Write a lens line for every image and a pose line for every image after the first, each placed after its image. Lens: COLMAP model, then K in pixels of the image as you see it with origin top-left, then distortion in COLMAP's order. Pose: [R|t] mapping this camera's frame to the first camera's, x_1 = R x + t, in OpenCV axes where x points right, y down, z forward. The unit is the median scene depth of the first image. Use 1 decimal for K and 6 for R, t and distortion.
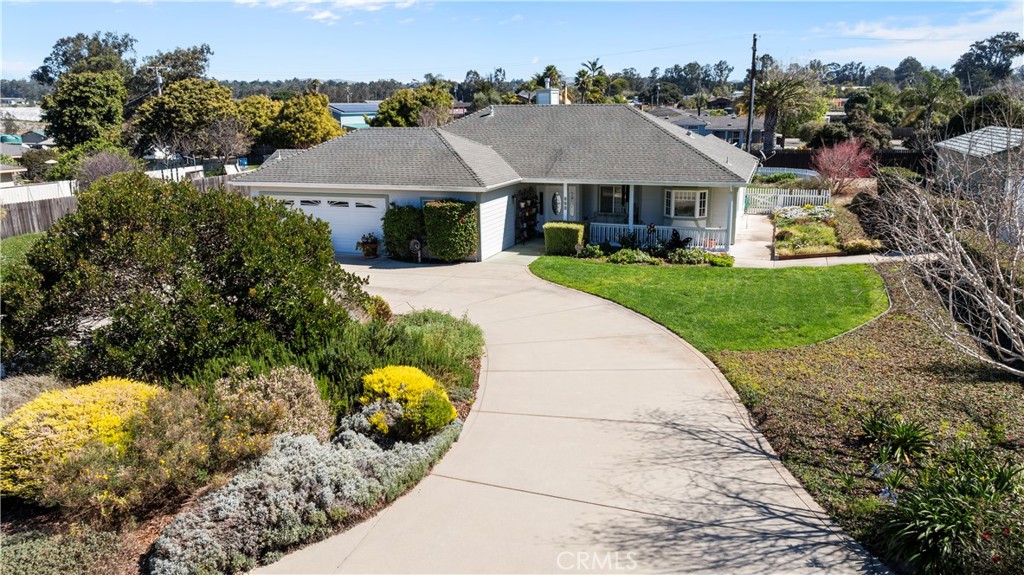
lens RADIAL K [[719.3, 0, 520.0], [0, 719.3, 286.9], [0, 0, 1]] dist [-0.020305, 0.003972]
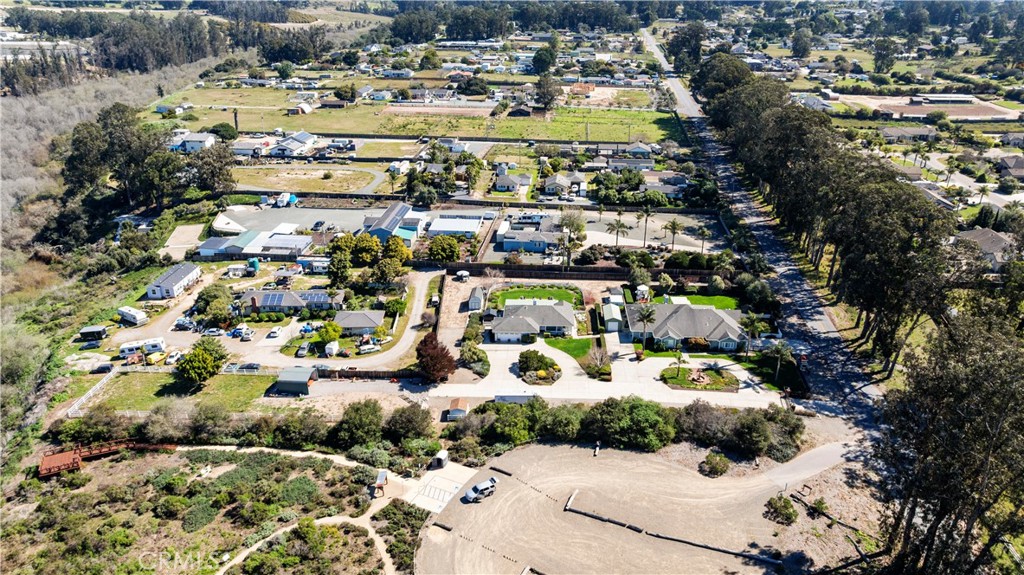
lens RADIAL K [[719.3, 0, 520.0], [0, 719.3, 286.9], [0, 0, 1]] dist [-0.020305, 0.003972]
pose [[0.952621, -0.110071, 0.283544, -1.915704], [0.060897, 0.982369, 0.176758, -1.617907], [-0.298001, -0.151117, 0.942528, -4.840092]]
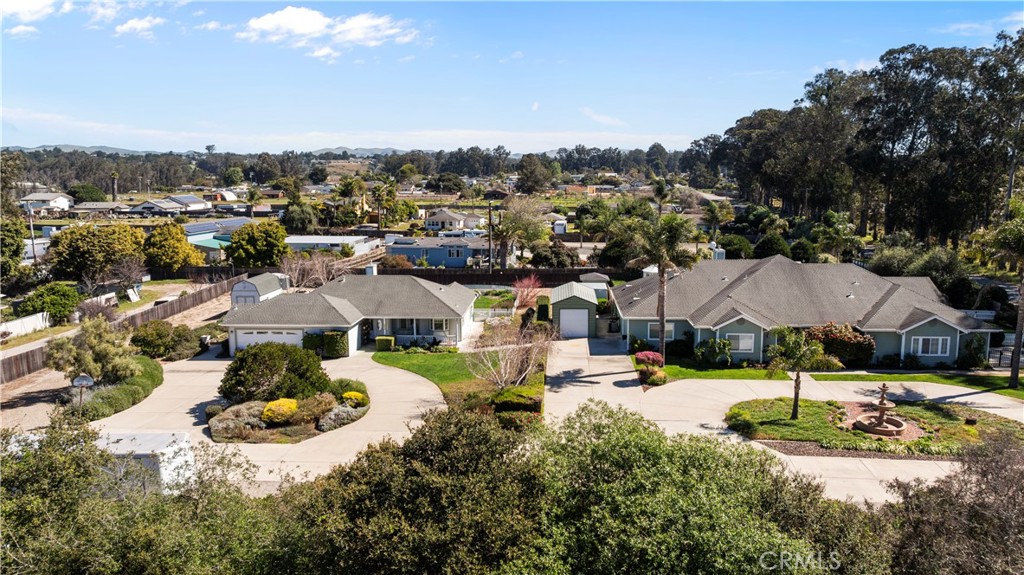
lens RADIAL K [[719.3, 0, 520.0], [0, 719.3, 286.9], [0, 0, 1]] dist [-0.020305, 0.003972]
pose [[0.959911, -0.034727, 0.278145, -0.151481], [0.060437, 0.994597, -0.084399, -0.028125], [-0.273711, 0.097826, 0.956824, -1.266148]]
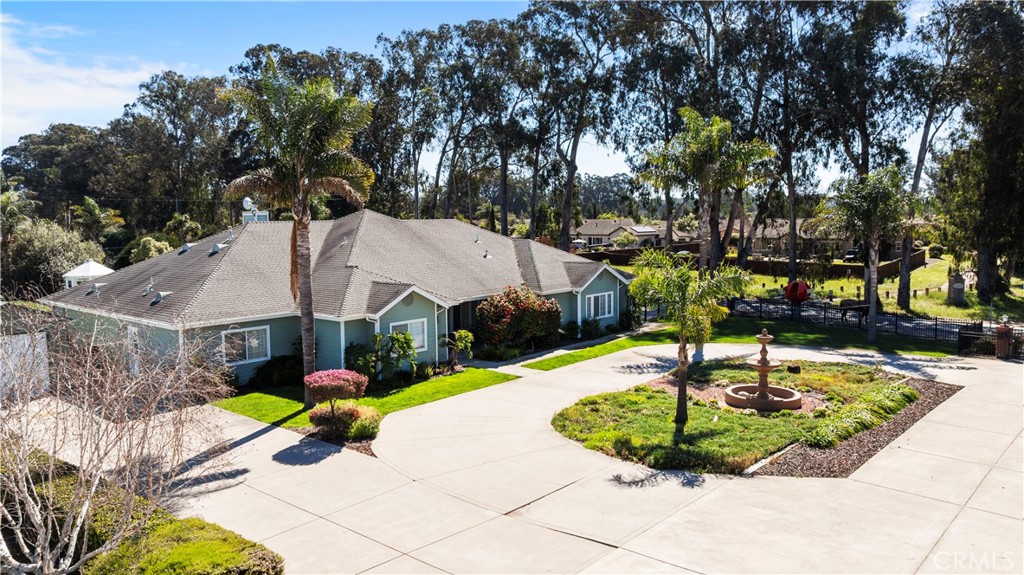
lens RADIAL K [[719.3, 0, 520.0], [0, 719.3, 286.9], [0, 0, 1]] dist [-0.020305, 0.003972]
pose [[0.346641, -0.079695, 0.934606, -0.013633], [0.236148, 0.971706, -0.004728, -0.034676], [-0.907785, 0.222344, 0.355653, -0.127819]]
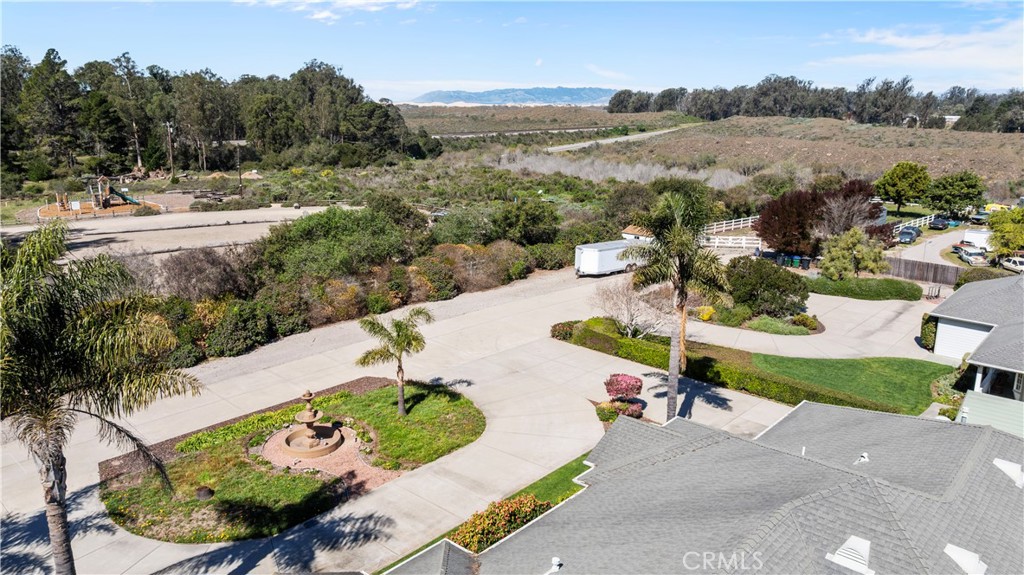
lens RADIAL K [[719.3, 0, 520.0], [0, 719.3, 286.9], [0, 0, 1]] dist [-0.020305, 0.003972]
pose [[-0.364084, 0.241311, -0.899562, 1.806455], [-0.232299, 0.911800, 0.338613, -0.528050], [0.901931, 0.332251, -0.275915, 0.480358]]
